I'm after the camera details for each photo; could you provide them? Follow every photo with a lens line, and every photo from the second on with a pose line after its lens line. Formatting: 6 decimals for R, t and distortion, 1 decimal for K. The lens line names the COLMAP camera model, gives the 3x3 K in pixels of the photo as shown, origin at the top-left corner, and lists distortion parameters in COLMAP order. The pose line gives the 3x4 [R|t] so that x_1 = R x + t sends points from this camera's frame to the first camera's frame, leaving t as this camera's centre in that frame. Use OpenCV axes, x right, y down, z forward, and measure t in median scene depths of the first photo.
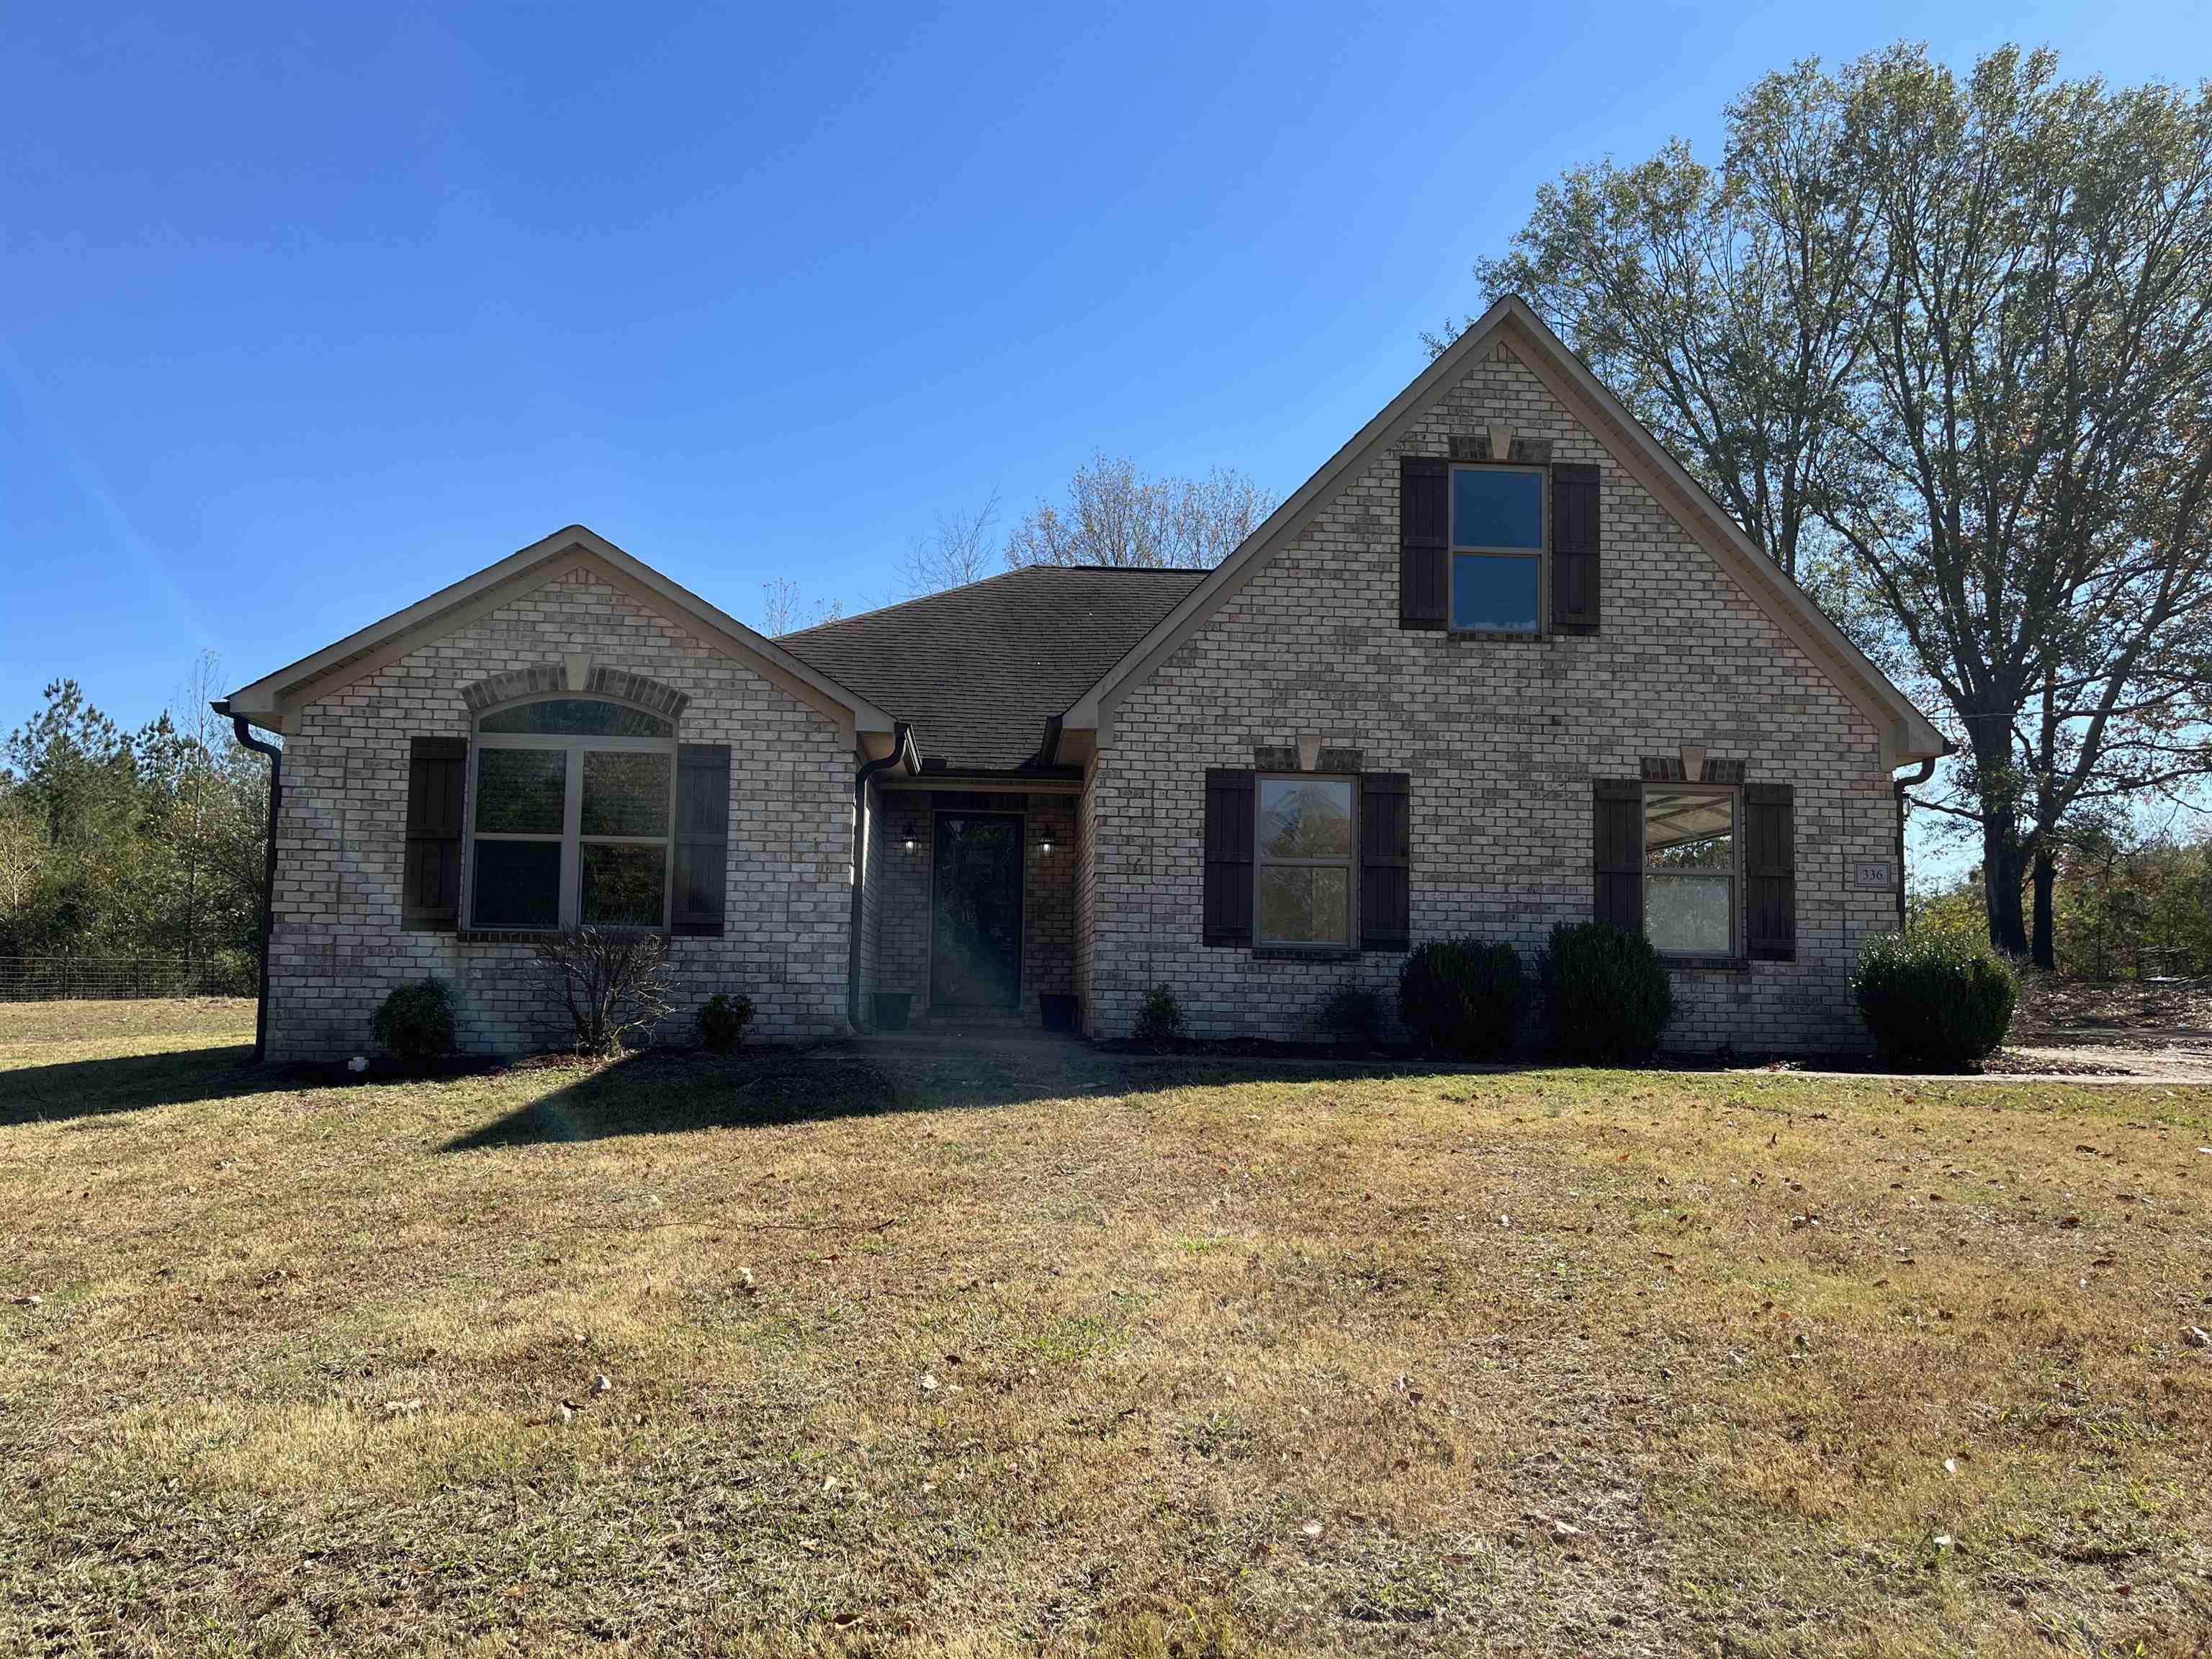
lens RADIAL K [[1675.9, 0, 1107.6], [0, 1675.9, 835.8], [0, 0, 1]] dist [0.013114, -0.019037]
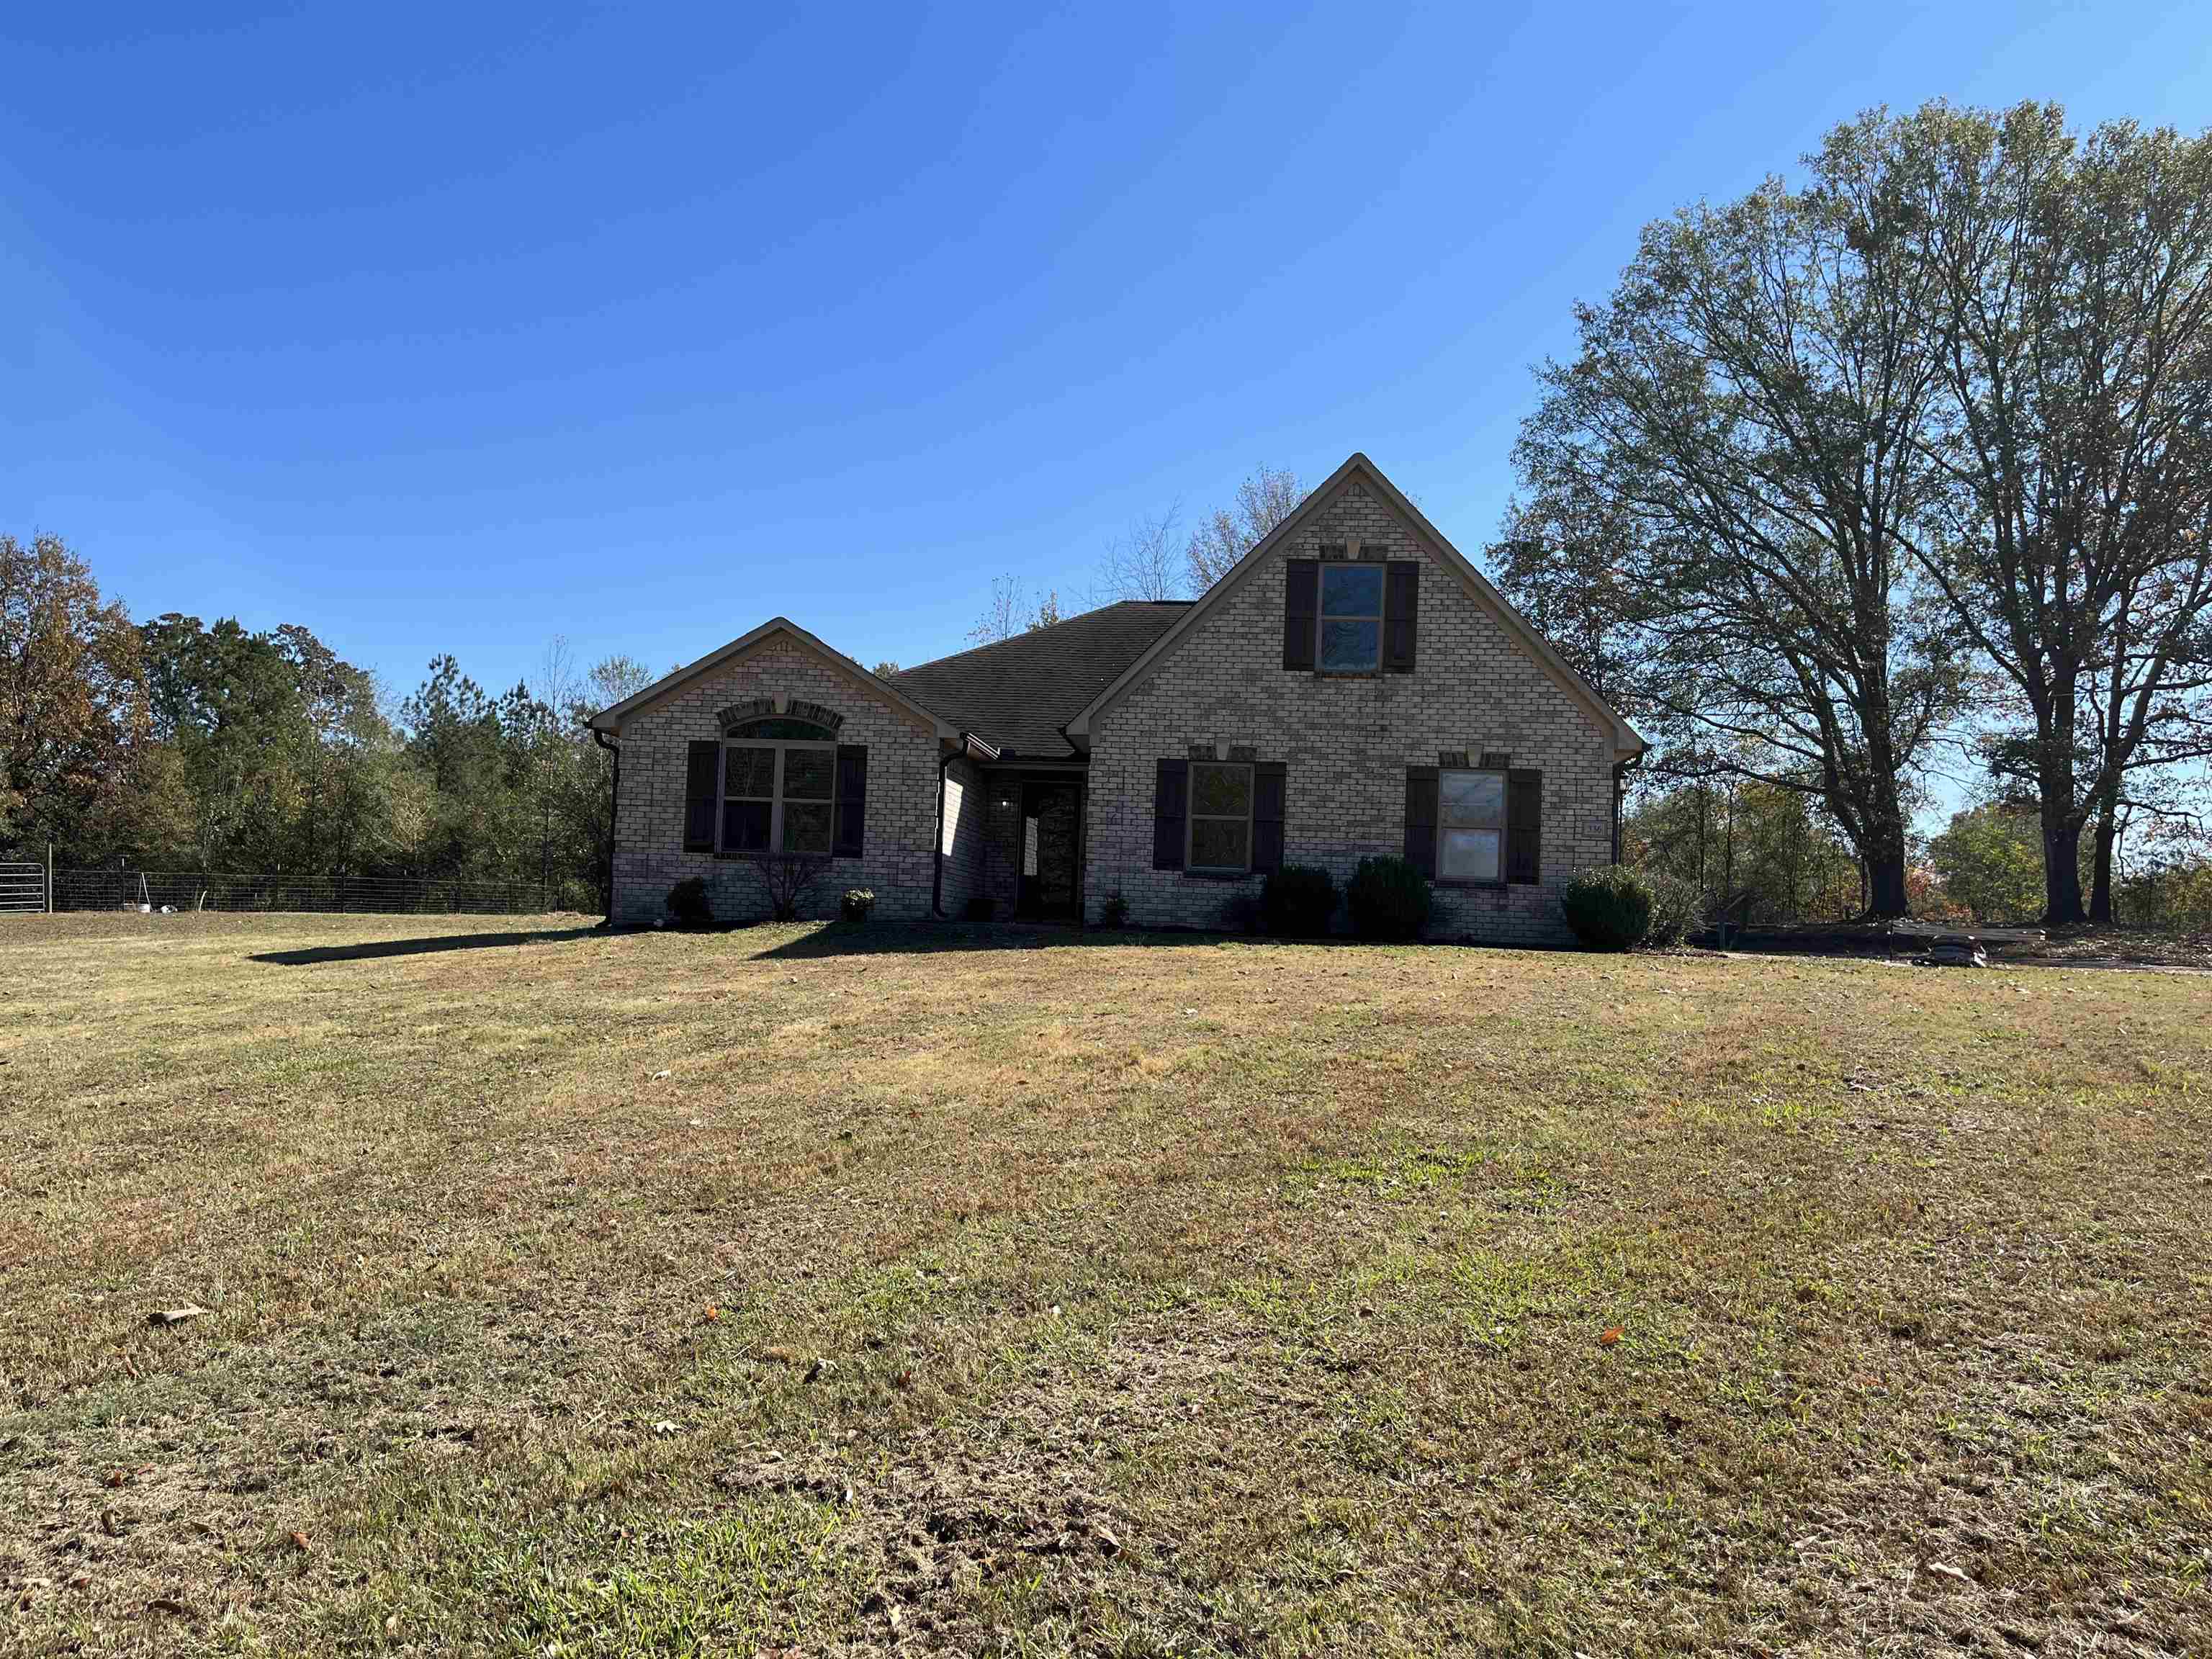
lens RADIAL K [[1675.9, 0, 1111.3], [0, 1675.9, 822.5], [0, 0, 1]] dist [0.013114, -0.019037]
pose [[0.985789, 0.009255, -0.167731, 0.279840], [-0.005635, 0.999741, 0.022042, -0.013944], [0.167892, -0.020784, 0.985586, -0.580764]]
